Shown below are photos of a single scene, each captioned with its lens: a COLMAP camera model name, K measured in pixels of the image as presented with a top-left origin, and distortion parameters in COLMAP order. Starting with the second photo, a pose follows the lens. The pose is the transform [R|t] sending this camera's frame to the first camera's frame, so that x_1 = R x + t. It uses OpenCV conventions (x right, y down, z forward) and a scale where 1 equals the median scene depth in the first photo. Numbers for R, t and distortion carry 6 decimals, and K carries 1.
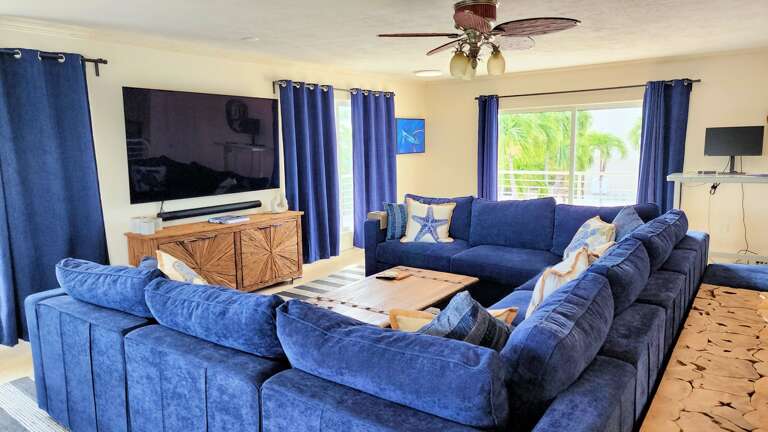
lens RADIAL K [[512.0, 0, 387.3], [0, 512.0, 214.2], [0, 0, 1]] dist [0.069749, -0.068489]
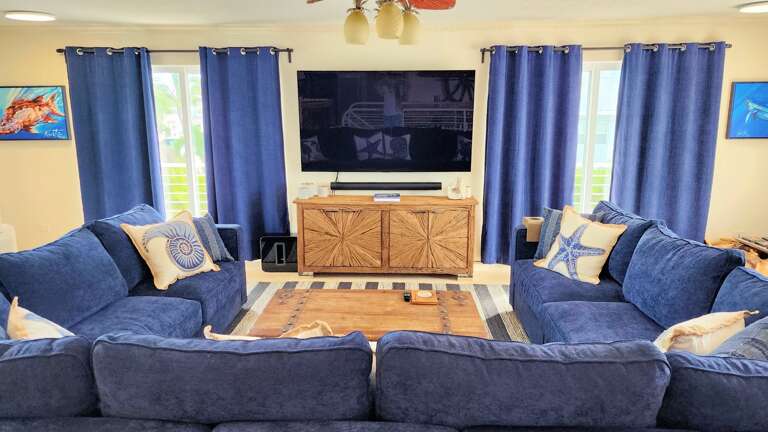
lens RADIAL K [[512.0, 0, 387.3], [0, 512.0, 214.2], [0, 0, 1]] dist [0.069749, -0.068489]
pose [[0.552177, 0.176704, -0.814786, 0.492051], [-0.124659, 0.983794, 0.128877, -0.082861], [0.824354, 0.030408, 0.565257, 0.421822]]
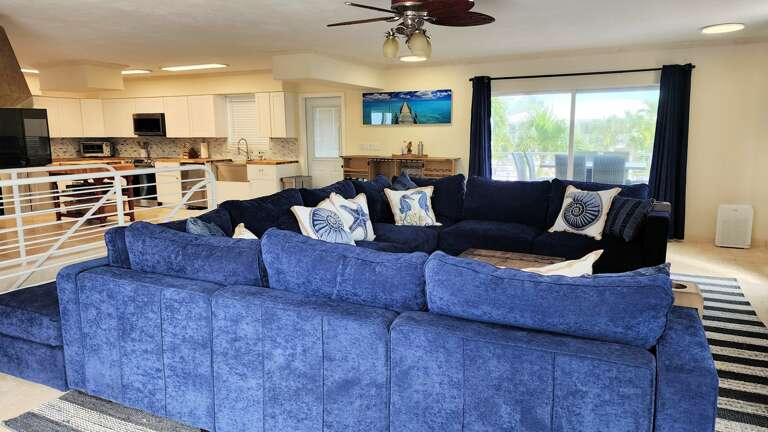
lens RADIAL K [[512.0, 0, 387.3], [0, 512.0, 214.2], [0, 0, 1]] dist [0.069749, -0.068489]
pose [[-0.980247, 0.058253, -0.189005, 0.276283], [0.000352, 0.956152, 0.292869, -0.166823], [0.197778, 0.287018, -0.937286, 1.329911]]
